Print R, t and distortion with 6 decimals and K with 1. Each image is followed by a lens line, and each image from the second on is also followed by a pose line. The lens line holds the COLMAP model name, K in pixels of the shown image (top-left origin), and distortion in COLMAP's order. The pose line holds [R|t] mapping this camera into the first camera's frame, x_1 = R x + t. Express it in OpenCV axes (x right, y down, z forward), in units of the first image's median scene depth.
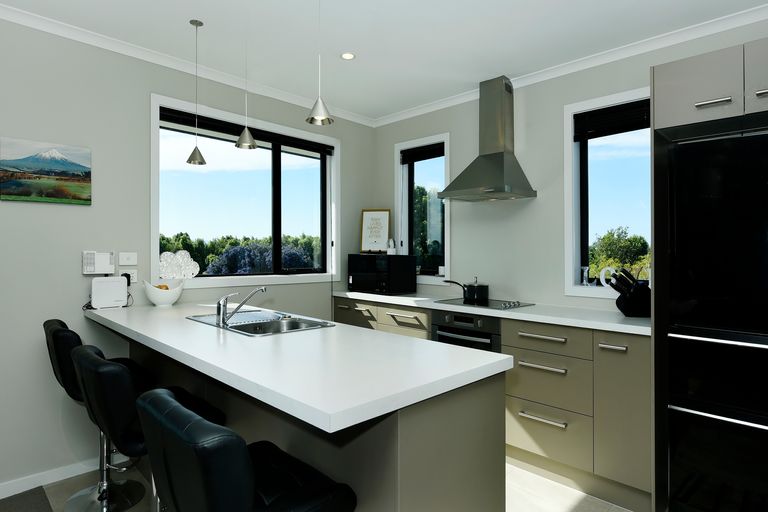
lens RADIAL K [[446.4, 0, 384.0], [0, 446.4, 256.0], [0, 0, 1]] dist [-0.000507, -0.000277]
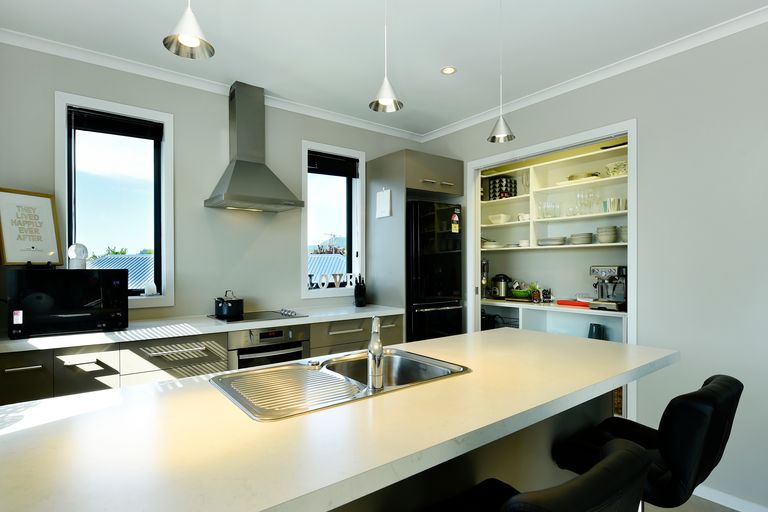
lens RADIAL K [[403.5, 0, 384.0], [0, 403.5, 256.0], [0, 0, 1]] dist [0.002762, 0.000247]
pose [[0.169877, 0.006499, 0.985444, -0.706870], [0.014416, 0.999855, -0.009079, -0.014838], [-0.985360, 0.015748, 0.169759, 0.712173]]
